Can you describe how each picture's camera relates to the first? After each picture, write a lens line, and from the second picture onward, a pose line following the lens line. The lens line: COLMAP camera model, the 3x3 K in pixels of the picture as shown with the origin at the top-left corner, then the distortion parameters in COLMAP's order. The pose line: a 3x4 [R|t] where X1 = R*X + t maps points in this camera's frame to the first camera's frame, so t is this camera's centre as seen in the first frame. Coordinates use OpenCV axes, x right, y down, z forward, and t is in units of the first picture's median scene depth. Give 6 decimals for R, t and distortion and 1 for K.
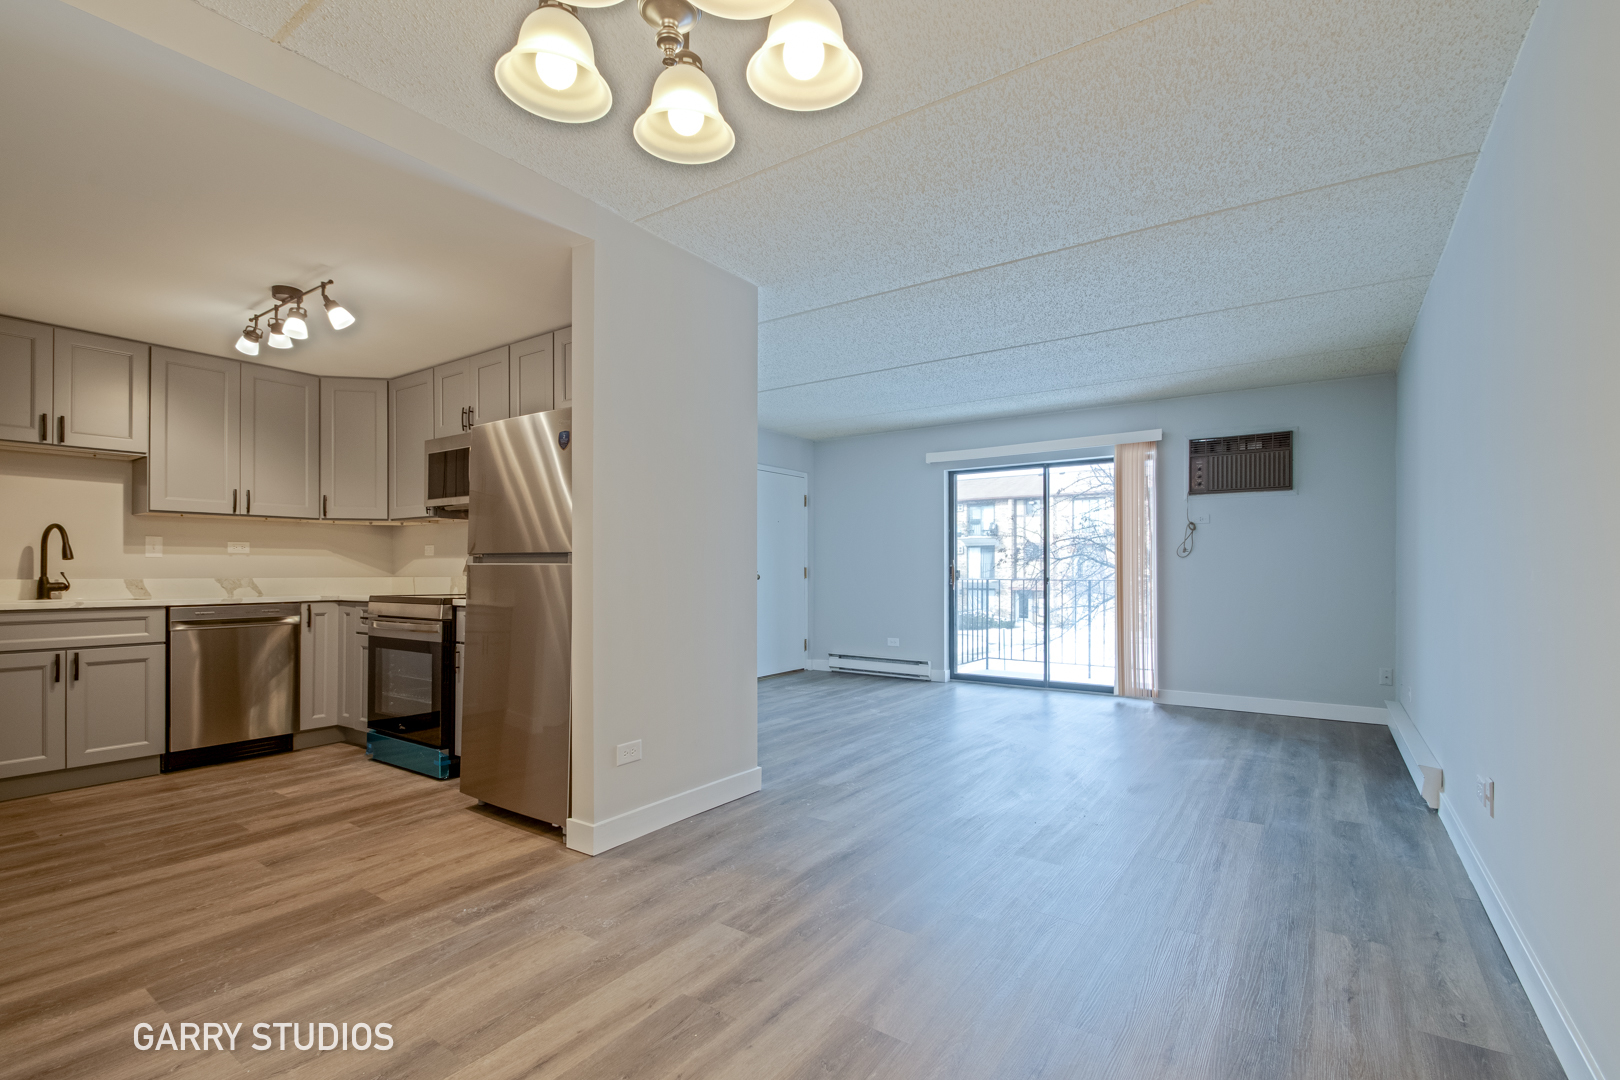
lens RADIAL K [[737.5, 0, 808.9], [0, 737.5, 566.2], [0, 0, 1]] dist [0.018342, -0.020169]
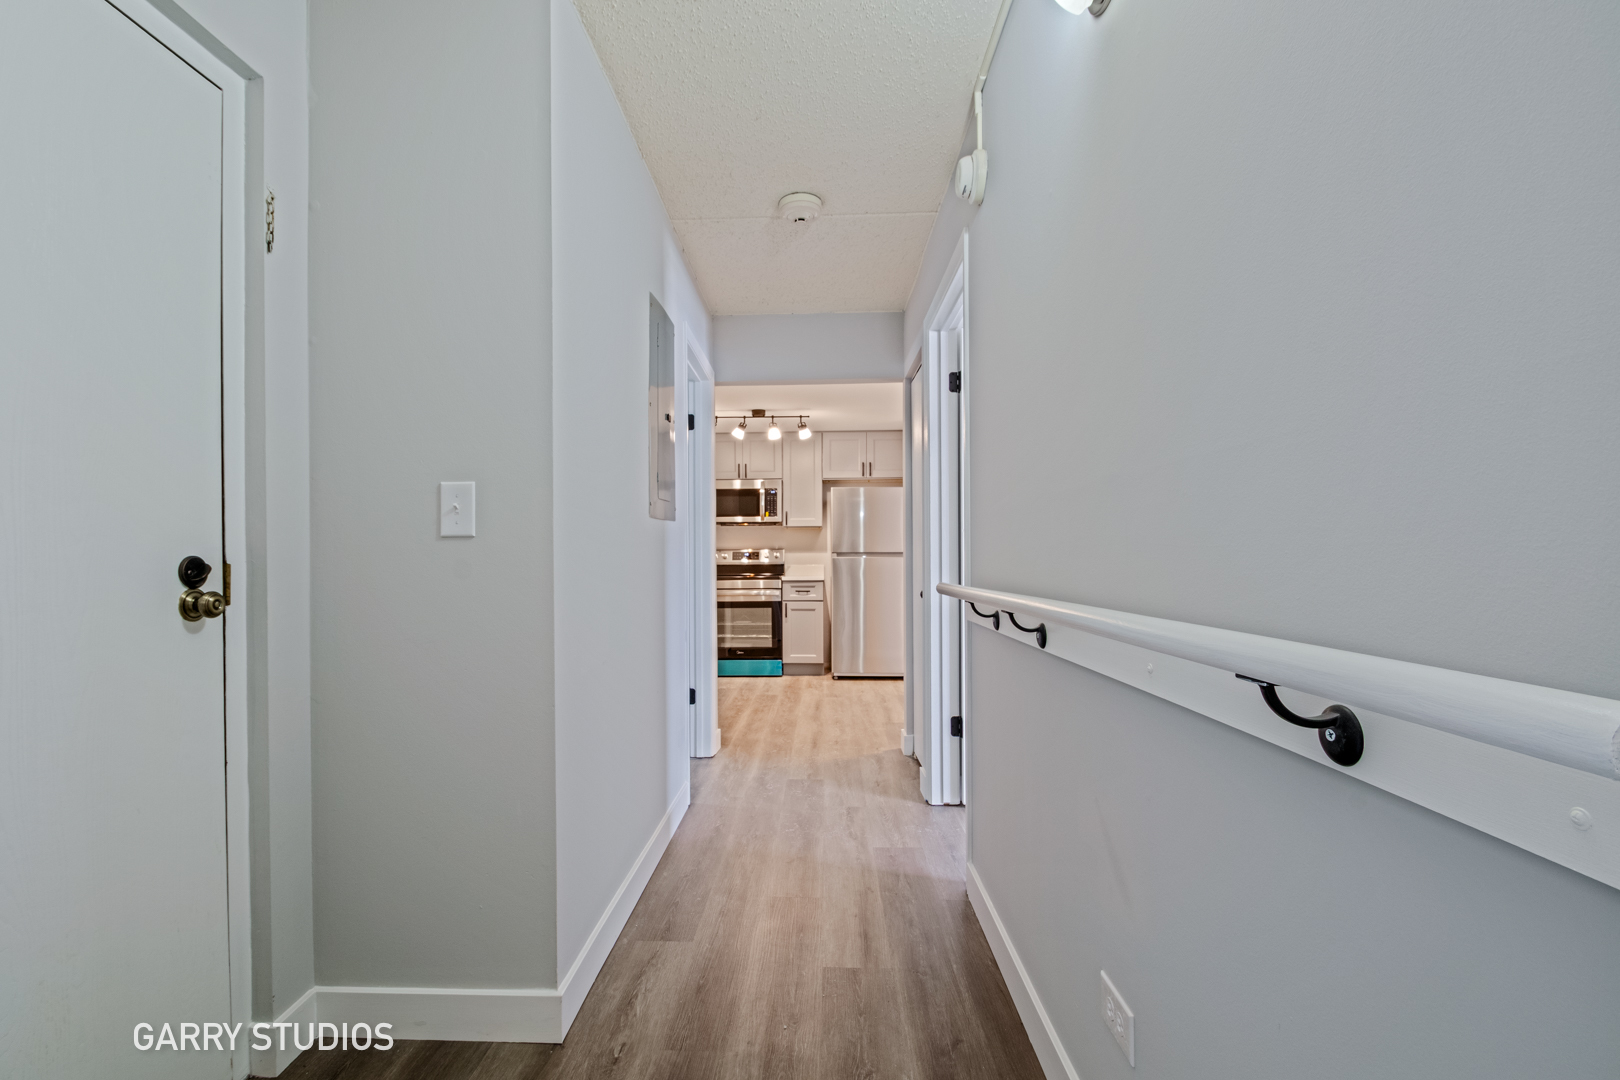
lens RADIAL K [[737.5, 0, 808.9], [0, 737.5, 566.2], [0, 0, 1]] dist [0.018342, -0.020169]
pose [[0.833561, -0.011713, 0.552304, -1.419219], [0.004093, 0.999879, 0.015027, -0.007786], [-0.552413, -0.010265, 0.833508, -0.534086]]
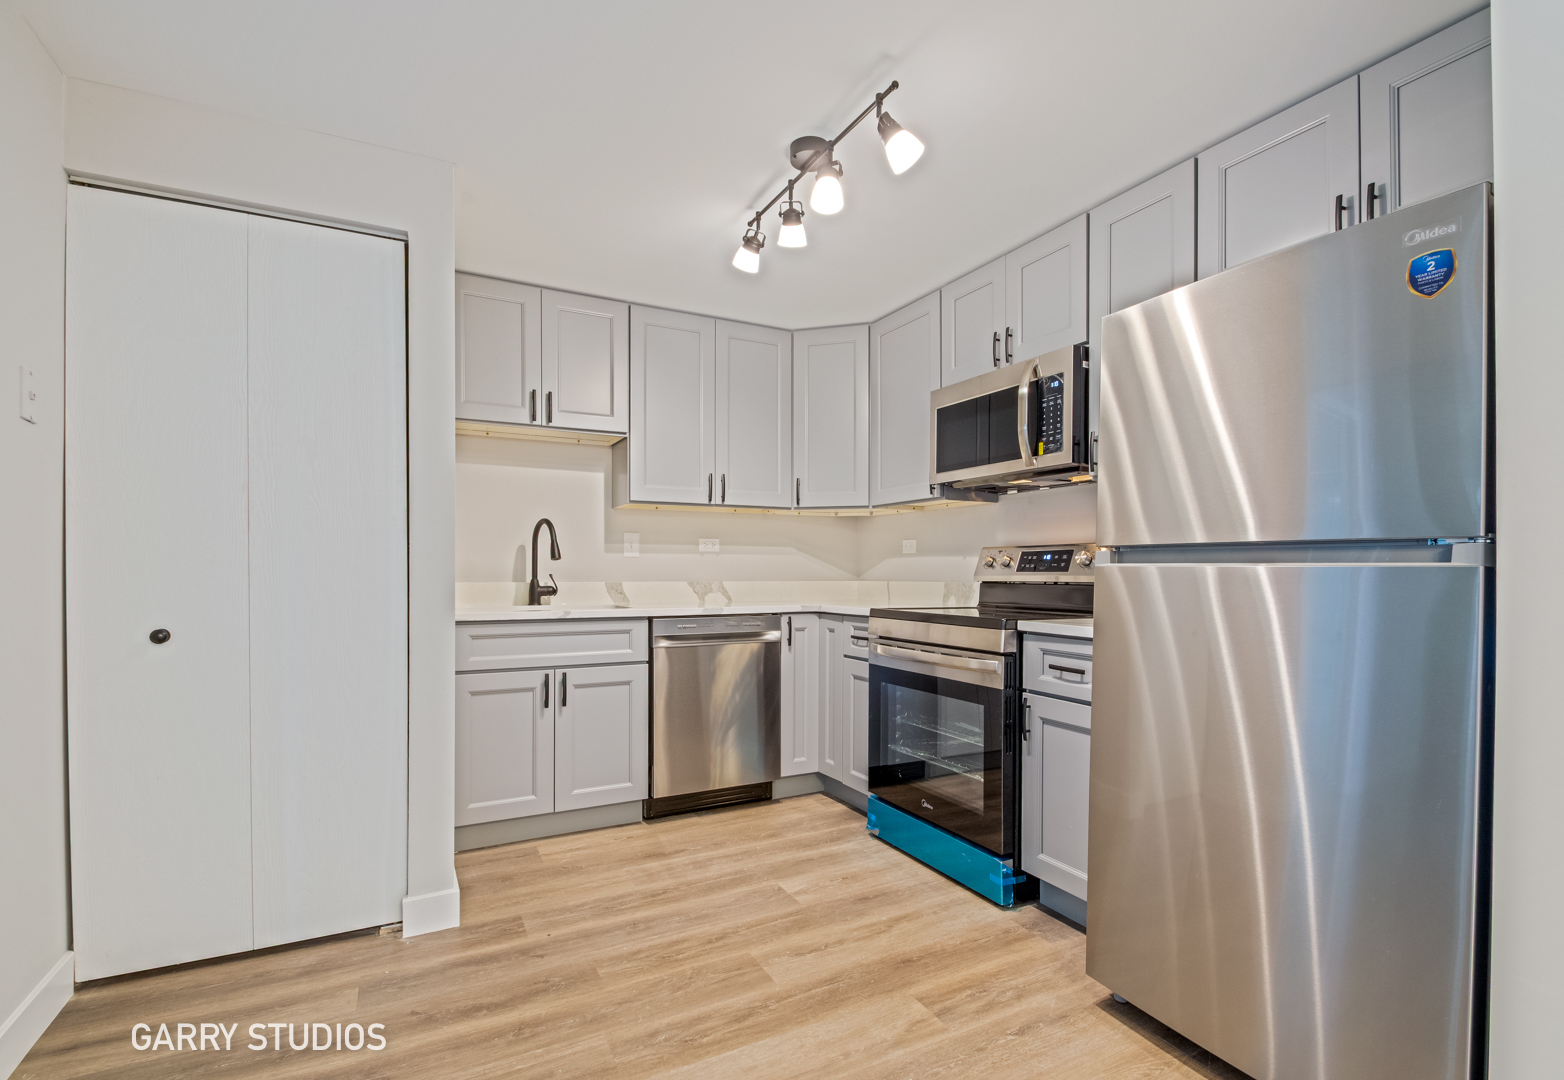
lens RADIAL K [[737.9, 0, 792.2], [0, 737.9, 570.1], [0, 0, 1]] dist [-0.001230, -0.000439]
pose [[0.889321, 0.002369, -0.457277, -0.366466], [0.000161, 0.999985, 0.005494, -0.001614], [0.457283, -0.004959, 0.889307, 0.358528]]
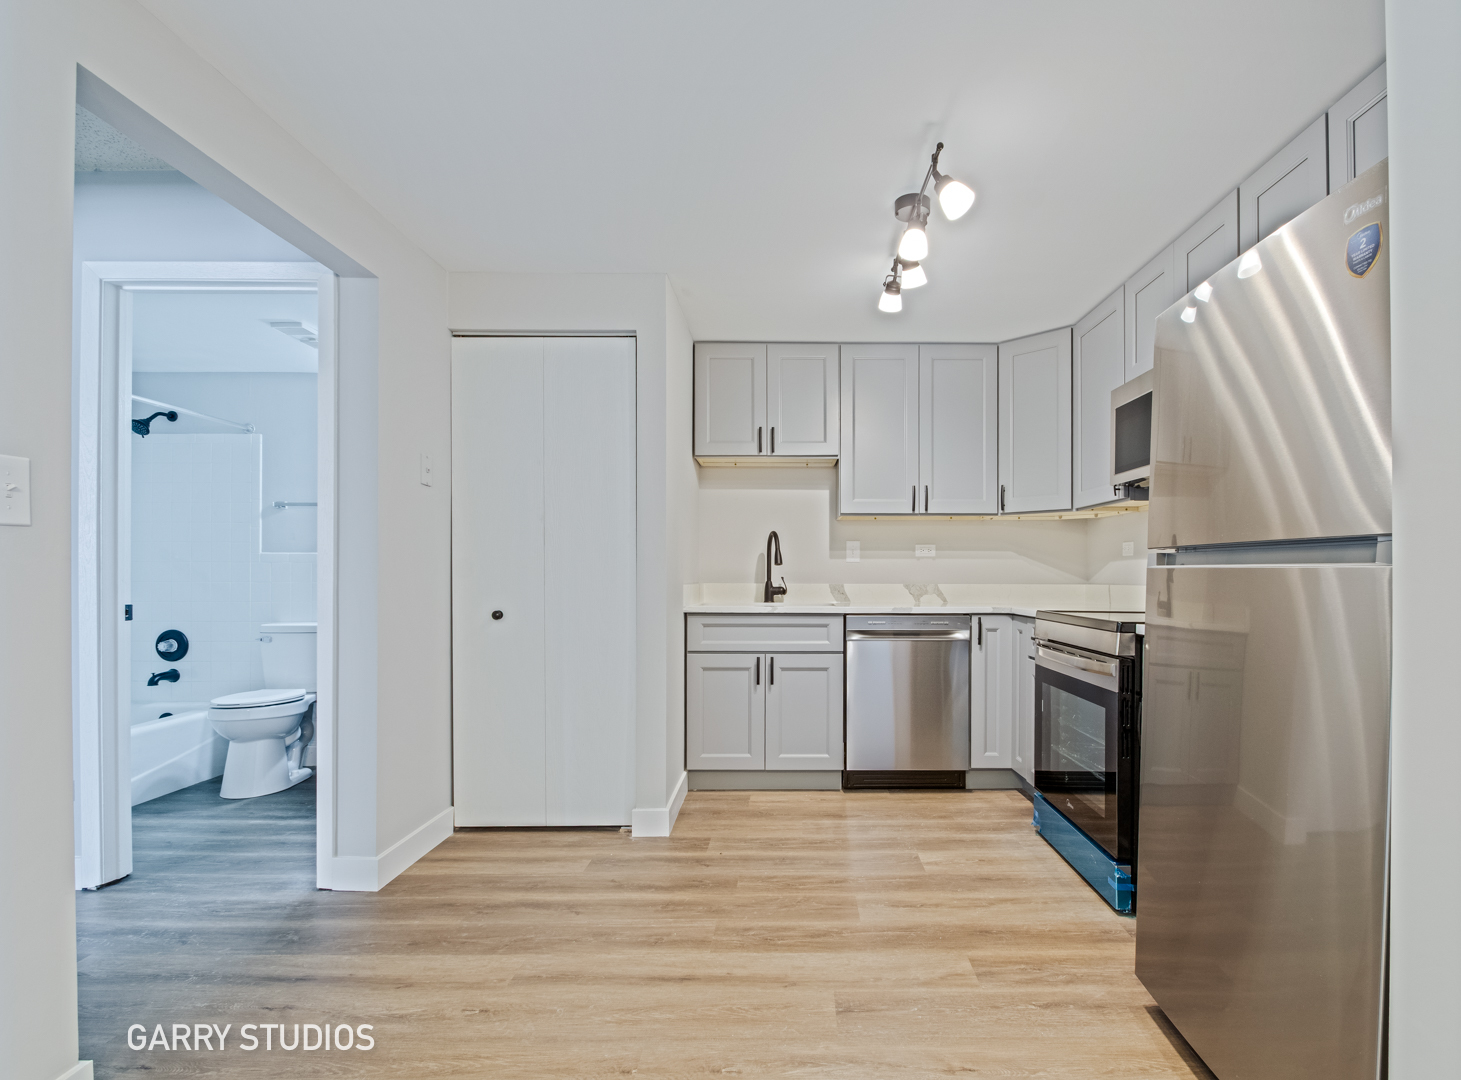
lens RADIAL K [[733.5, 0, 788.2], [0, 733.5, 571.8], [0, 0, 1]] dist [0.000002, 0.000502]
pose [[0.572844, -0.000857, -0.819664, -0.147401], [0.002571, 0.999996, 0.000751, -0.000044], [0.819661, -0.002537, 0.572844, 0.413039]]
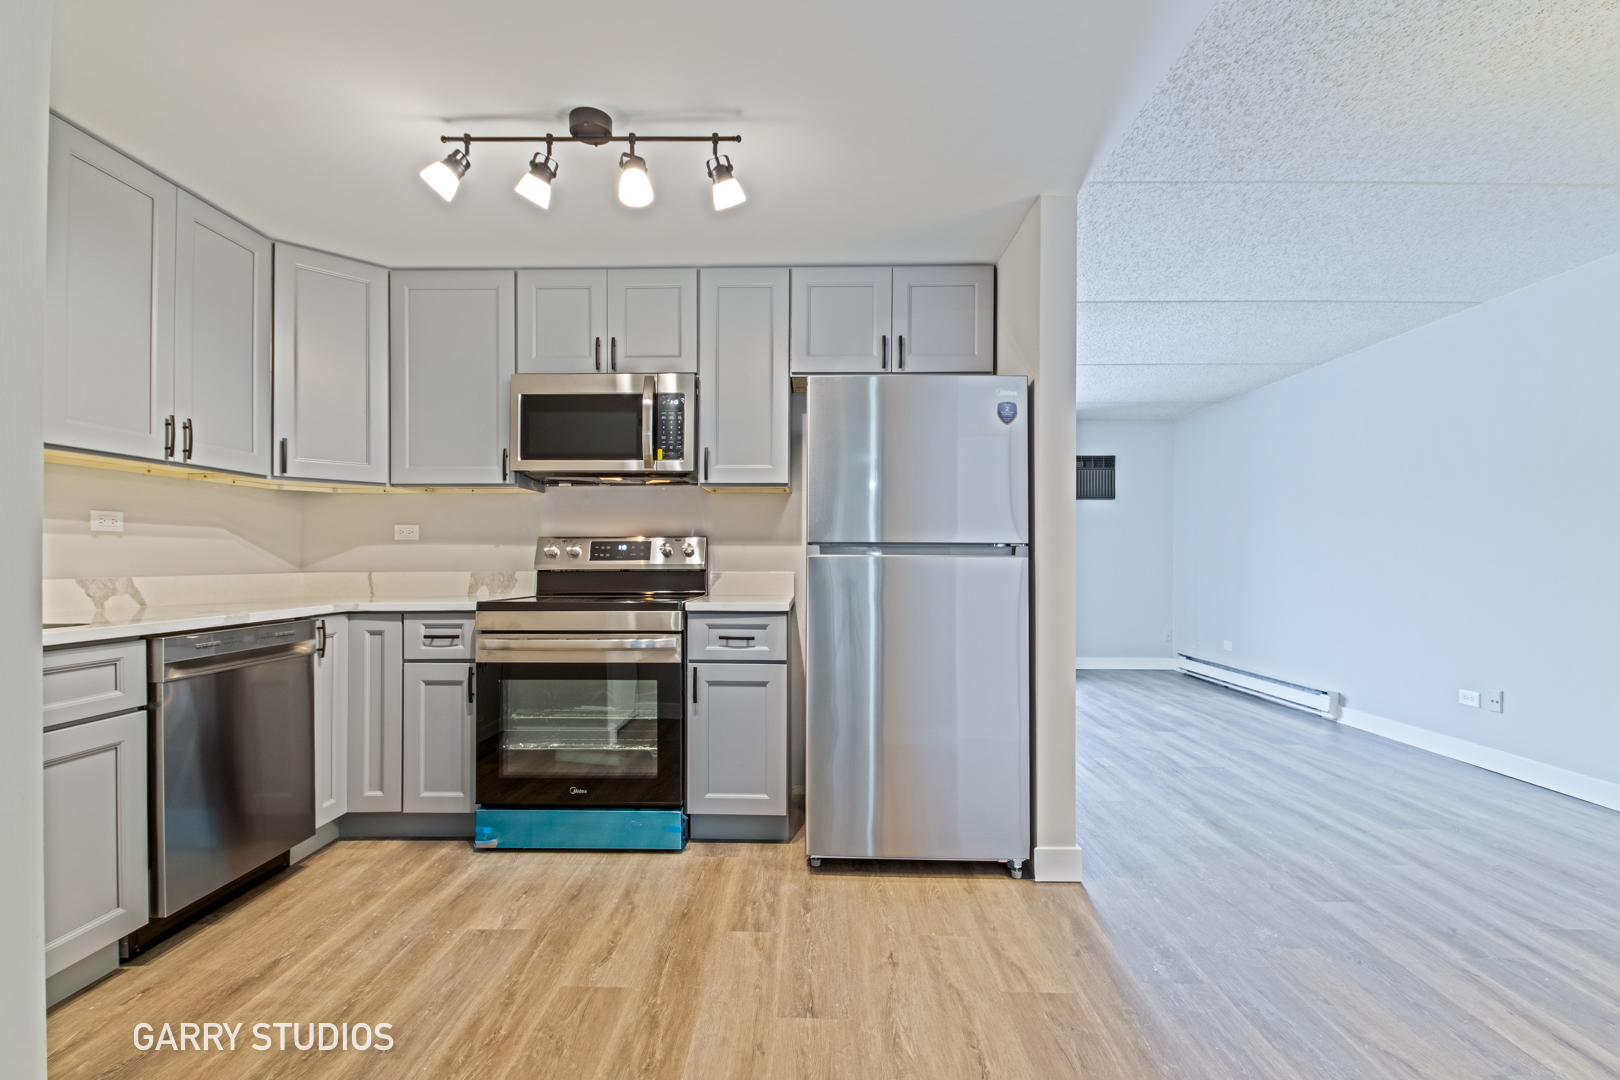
lens RADIAL K [[722.1, 0, 805.1], [0, 722.1, 561.3], [0, 0, 1]] dist [0.017613, -0.017766]
pose [[0.829506, -0.001839, 0.558494, -0.783320], [-0.003197, 0.999963, 0.008042, -0.002269], [-0.558488, -0.008457, 0.829469, 0.340201]]
